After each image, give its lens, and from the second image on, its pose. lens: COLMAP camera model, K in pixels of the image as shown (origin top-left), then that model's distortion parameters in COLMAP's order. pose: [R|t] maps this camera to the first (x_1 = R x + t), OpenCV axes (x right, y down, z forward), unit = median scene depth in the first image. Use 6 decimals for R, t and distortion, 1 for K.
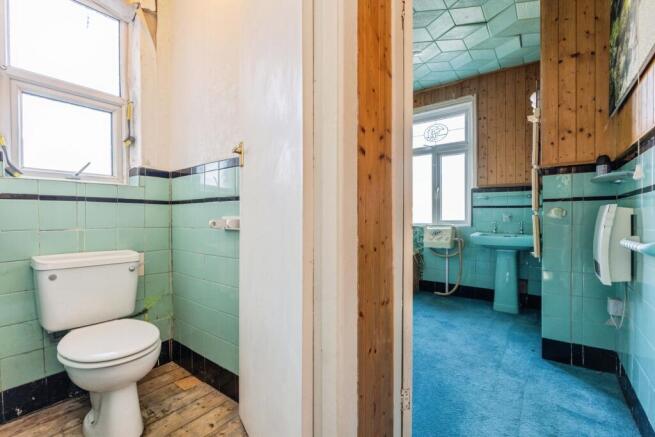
lens RADIAL K [[290.8, 0, 328.9], [0, 290.8, 217.6], [0, 0, 1]] dist [-0.001262, -0.000392]
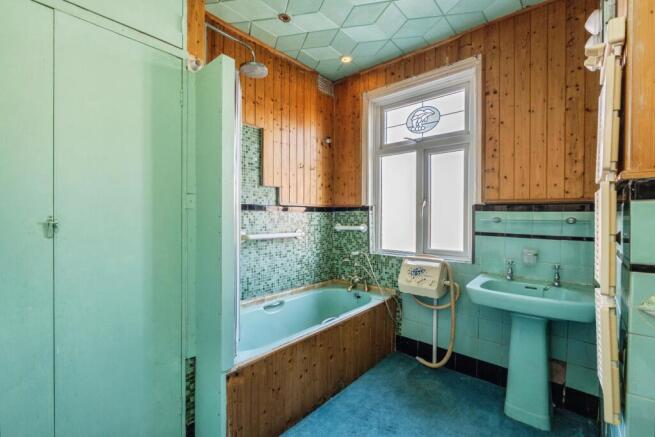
lens RADIAL K [[290.8, 0, 326.1], [0, 290.8, 218.8], [0, 0, 1]] dist [-0.001262, -0.000392]
pose [[0.997630, 0.010050, -0.068073, 0.212035], [-0.010023, 0.999950, 0.000739, -0.065459], [0.068077, -0.000055, 0.997680, 0.341504]]
